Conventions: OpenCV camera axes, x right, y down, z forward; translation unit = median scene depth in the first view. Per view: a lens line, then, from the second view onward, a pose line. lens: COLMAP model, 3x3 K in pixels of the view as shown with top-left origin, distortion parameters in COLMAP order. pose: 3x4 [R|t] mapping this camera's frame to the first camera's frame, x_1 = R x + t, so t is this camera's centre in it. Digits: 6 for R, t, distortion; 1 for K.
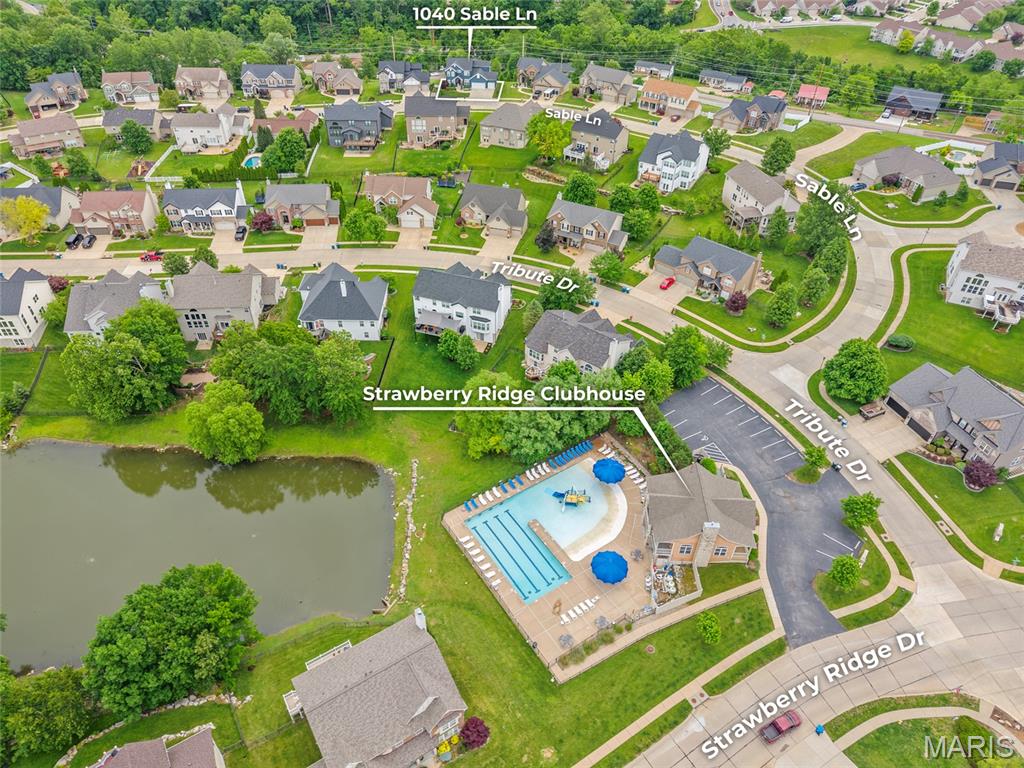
lens RADIAL K [[677.0, 0, 508.1], [0, 677.0, 386.1], [0, 0, 1]] dist [0.036422, -0.021842]
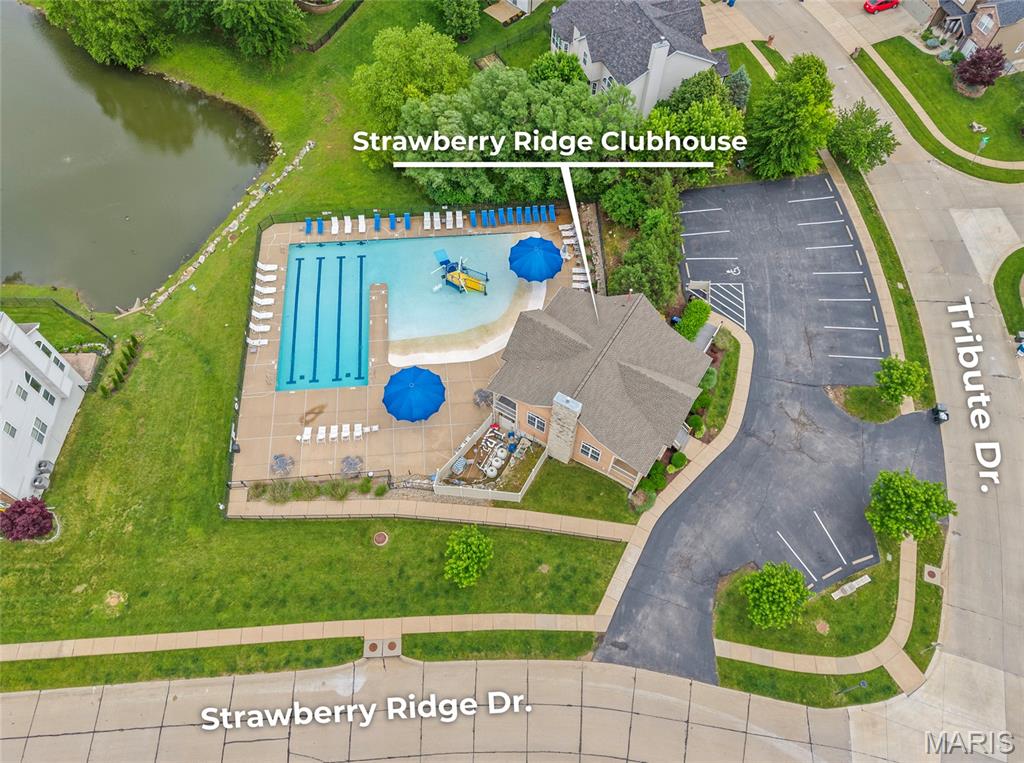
lens RADIAL K [[704.2, 0, 512.0], [0, 704.2, 381.5], [0, 0, 1]] dist [0.094994, -0.109271]
pose [[0.877478, 0.410000, -0.248862, 0.360473], [-0.313967, 0.883287, 0.348178, 0.012558], [0.362570, -0.227384, 0.903792, 0.454822]]
